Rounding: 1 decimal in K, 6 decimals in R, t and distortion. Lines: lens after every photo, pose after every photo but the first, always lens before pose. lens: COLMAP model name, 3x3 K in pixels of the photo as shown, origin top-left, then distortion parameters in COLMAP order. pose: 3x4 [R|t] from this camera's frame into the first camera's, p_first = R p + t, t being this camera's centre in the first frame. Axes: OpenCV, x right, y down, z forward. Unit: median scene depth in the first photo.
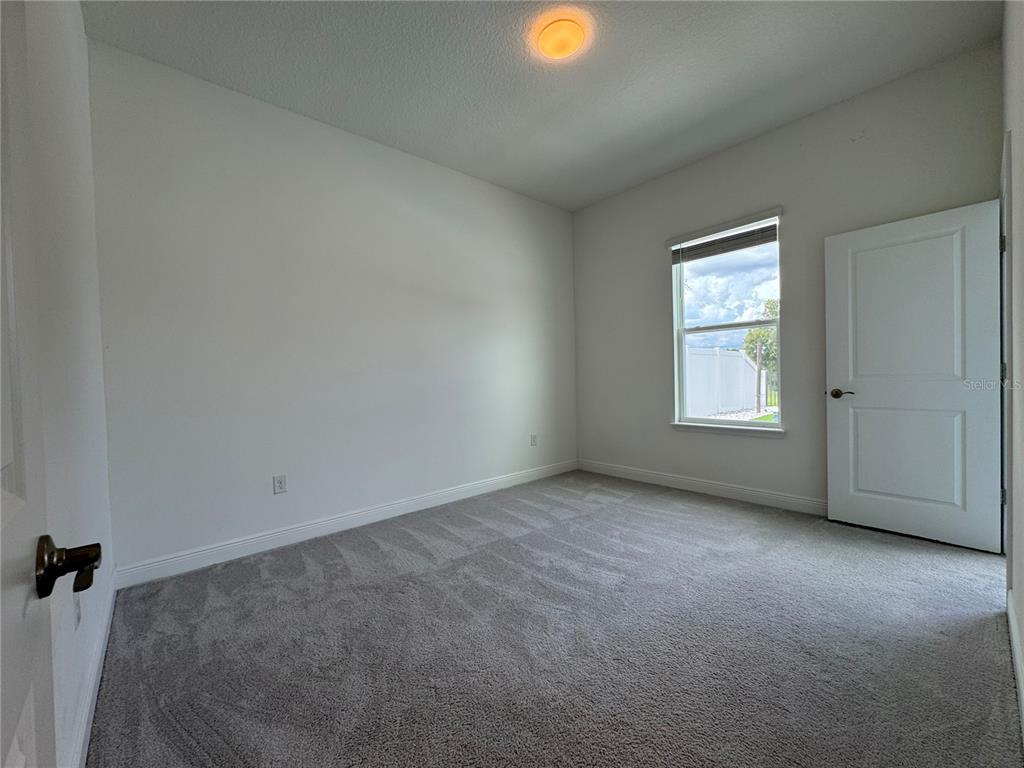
lens RADIAL K [[409.4, 0, 512.0], [0, 409.4, 384.0], [0, 0, 1]] dist [-0.004189, -0.000034]
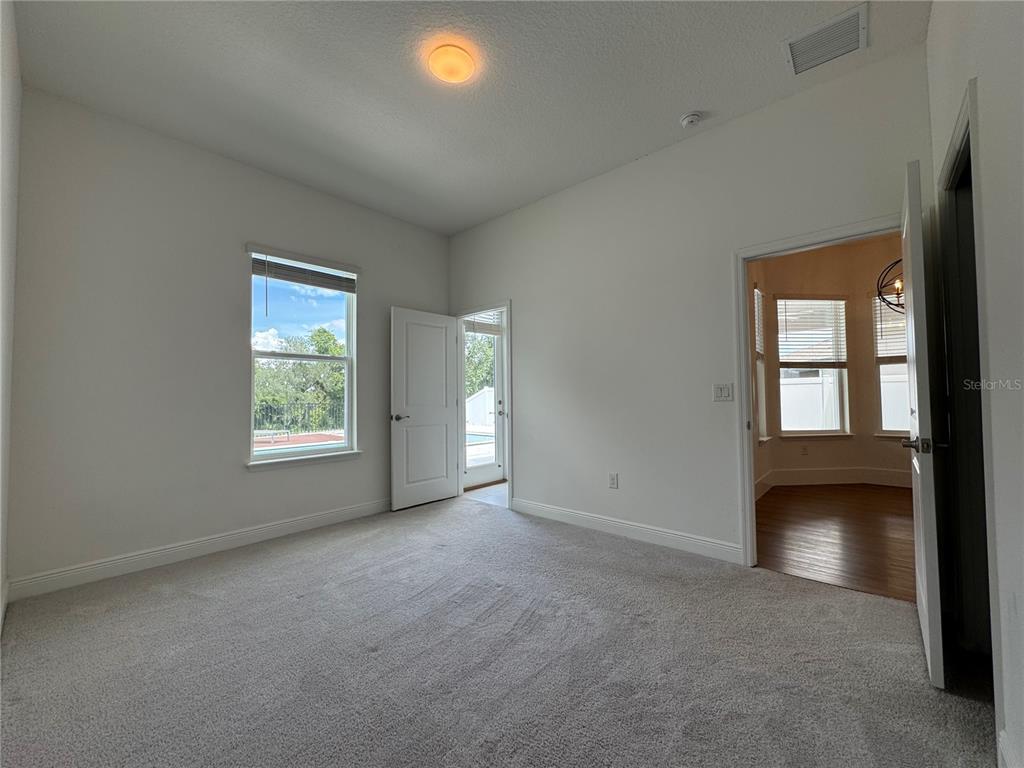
lens RADIAL K [[419.4, 0, 509.2], [0, 419.4, 387.1], [0, 0, 1]] dist [-0.001418, -0.000202]
pose [[-0.122706, 0.045068, 0.991419, -0.624617], [0.032953, 0.998603, -0.041316, -0.009069], [-0.991896, 0.027600, -0.124020, 0.716625]]
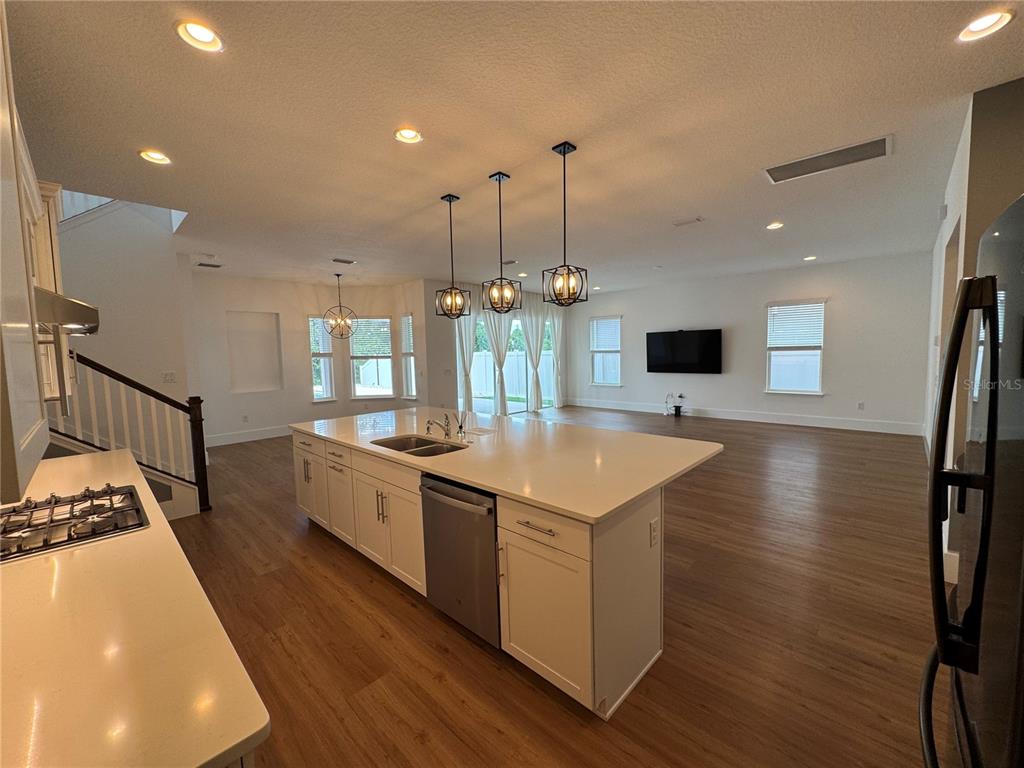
lens RADIAL K [[409.4, 0, 512.0], [0, 409.4, 384.0], [0, 0, 1]] dist [-0.004189, -0.000034]
pose [[-0.074265, -0.044577, 0.996242, -1.988477], [0.045061, 0.997830, 0.048007, -0.035561], [-0.996220, 0.048456, -0.072095, -1.440922]]
